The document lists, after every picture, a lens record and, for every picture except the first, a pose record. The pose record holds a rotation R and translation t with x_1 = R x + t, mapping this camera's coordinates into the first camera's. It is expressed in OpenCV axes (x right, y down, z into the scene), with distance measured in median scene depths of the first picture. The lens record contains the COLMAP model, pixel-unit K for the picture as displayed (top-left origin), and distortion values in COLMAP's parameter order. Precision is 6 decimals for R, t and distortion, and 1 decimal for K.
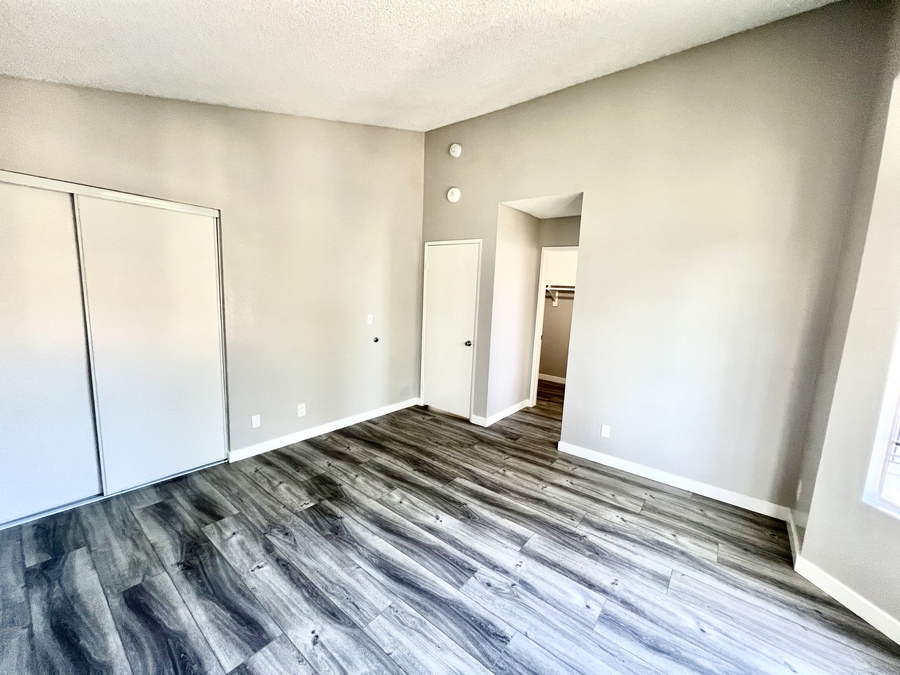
lens RADIAL K [[361.2, 0, 454.3], [0, 361.2, 338.8], [0, 0, 1]] dist [0.000097, -0.000532]
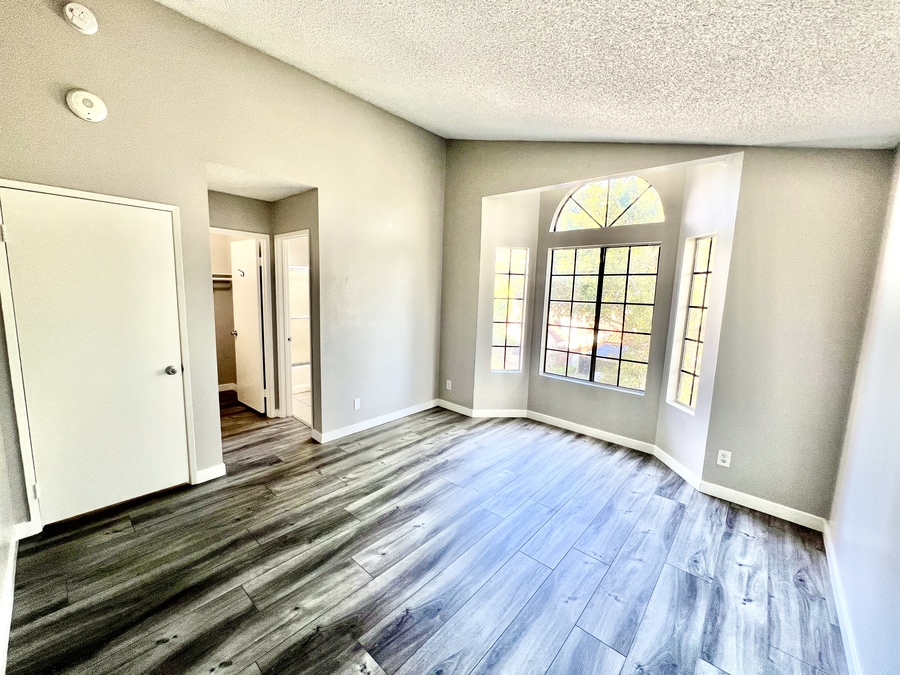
lens RADIAL K [[360.6, 0, 451.9], [0, 360.6, 336.0], [0, 0, 1]] dist [-0.003036, 0.000409]
pose [[0.060913, -0.170653, 0.983447, -0.909859], [0.110266, 0.980396, 0.163294, -0.158697], [-0.992034, 0.098494, 0.078536, 0.776563]]
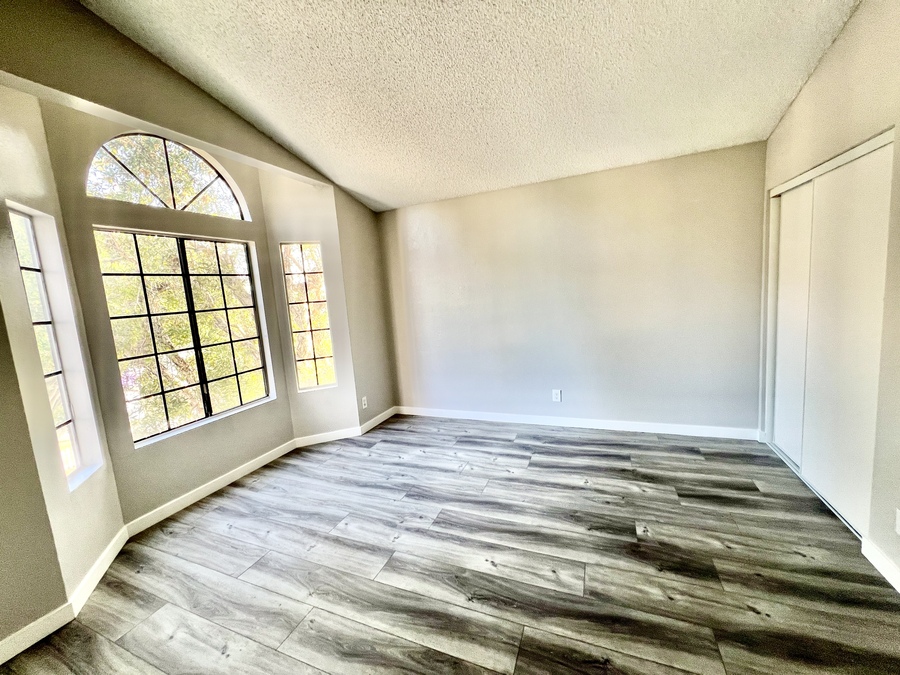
lens RADIAL K [[360.6, 0, 445.7], [0, 360.6, 337.6], [0, 0, 1]] dist [-0.003036, 0.000409]
pose [[-0.966996, 0.059410, -0.247769, 0.223675], [-0.003597, 0.969155, 0.246424, -0.186108], [0.254767, 0.239183, -0.936955, 1.596286]]
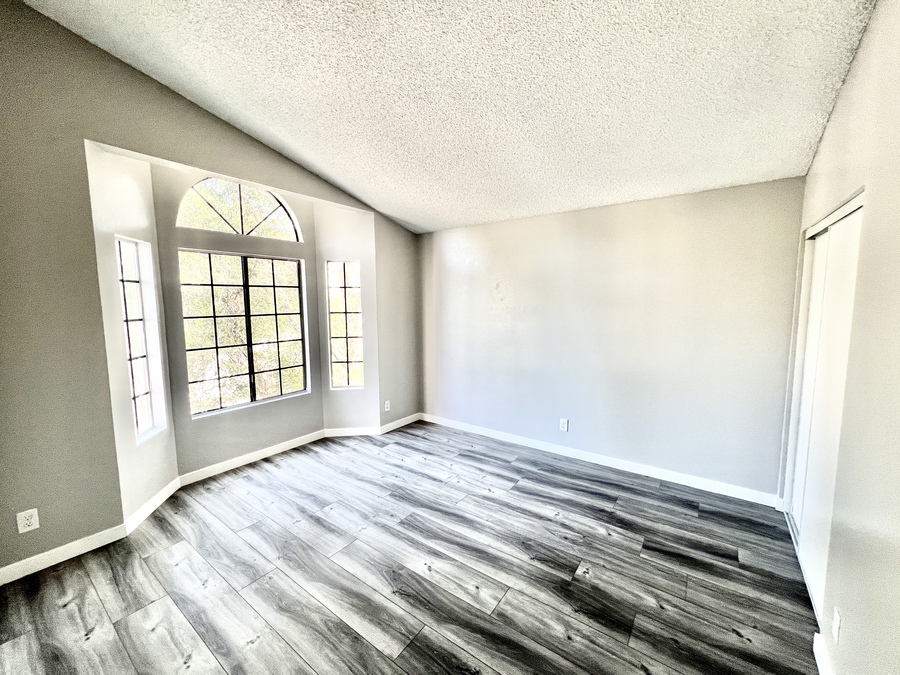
lens RADIAL K [[360.6, 0, 448.0], [0, 360.6, 339.9], [0, 0, 1]] dist [-0.003036, 0.000409]
pose [[-0.998948, -0.035063, -0.029569, -0.045526], [-0.041201, 0.969262, 0.242558, -0.267718], [0.020155, 0.243521, -0.969686, 1.720256]]
